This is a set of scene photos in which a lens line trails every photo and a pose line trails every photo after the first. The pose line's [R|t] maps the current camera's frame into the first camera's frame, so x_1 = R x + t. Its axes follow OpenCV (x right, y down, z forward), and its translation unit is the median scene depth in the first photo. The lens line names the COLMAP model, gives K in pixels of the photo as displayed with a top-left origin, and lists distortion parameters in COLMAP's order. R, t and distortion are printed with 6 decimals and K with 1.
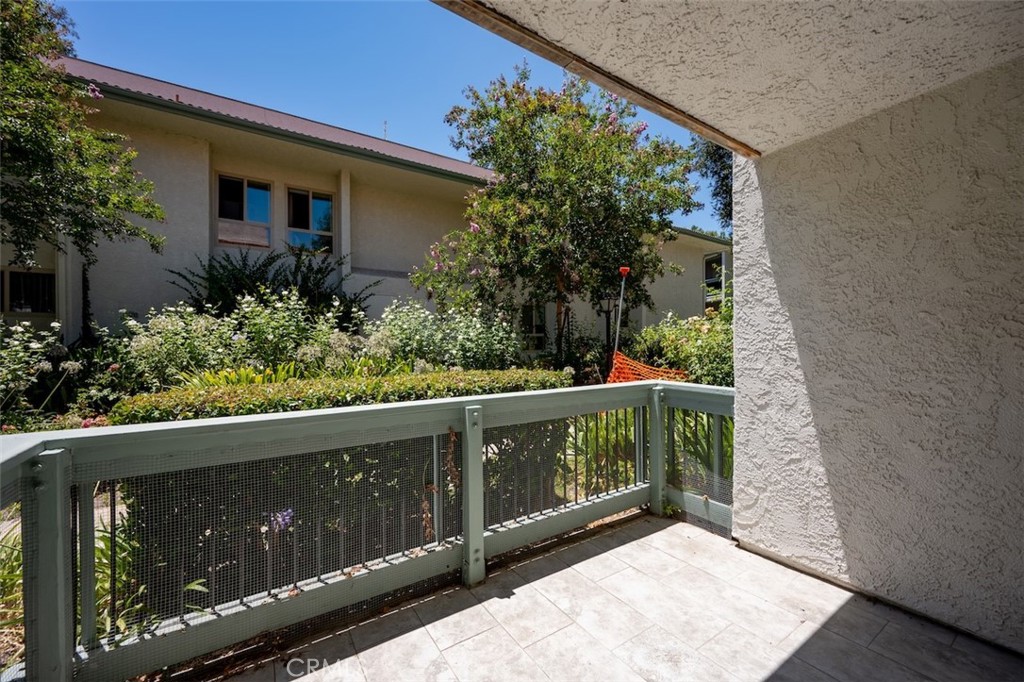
lens RADIAL K [[396.5, 0, 510.9], [0, 396.5, 342.0], [0, 0, 1]] dist [-0.001100, -0.000043]
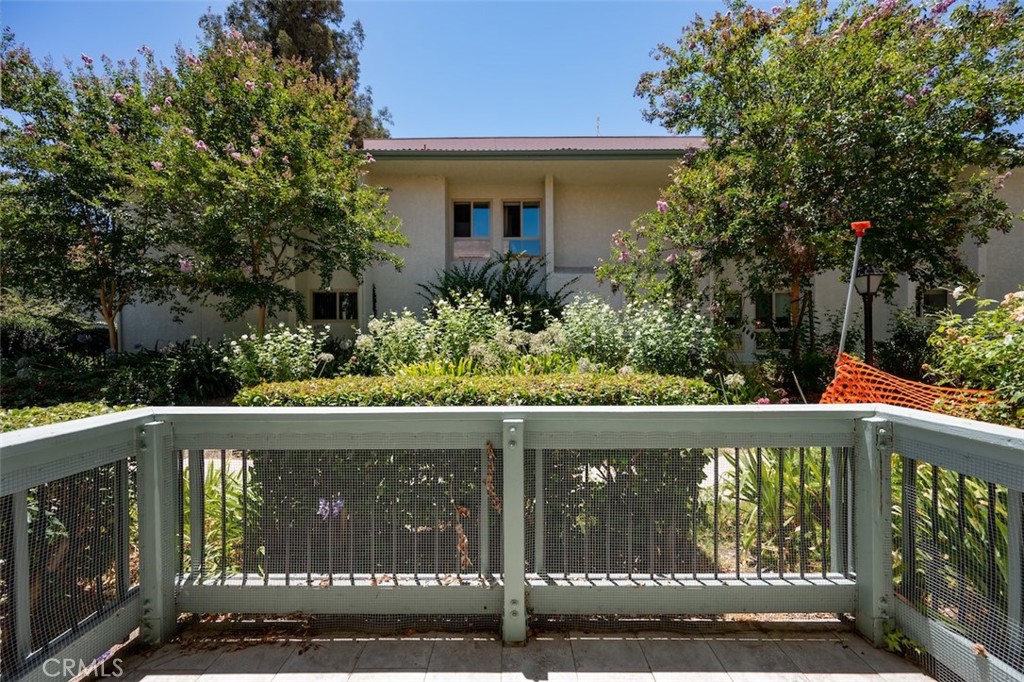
lens RADIAL K [[396.5, 0, 512.6], [0, 396.5, 340.2], [0, 0, 1]] dist [-0.001100, -0.000043]
pose [[0.837472, 0.000139, -0.546481, 0.153842], [0.001432, 0.999996, 0.002449, -0.000622], [0.546479, -0.002833, 0.837468, 0.147199]]
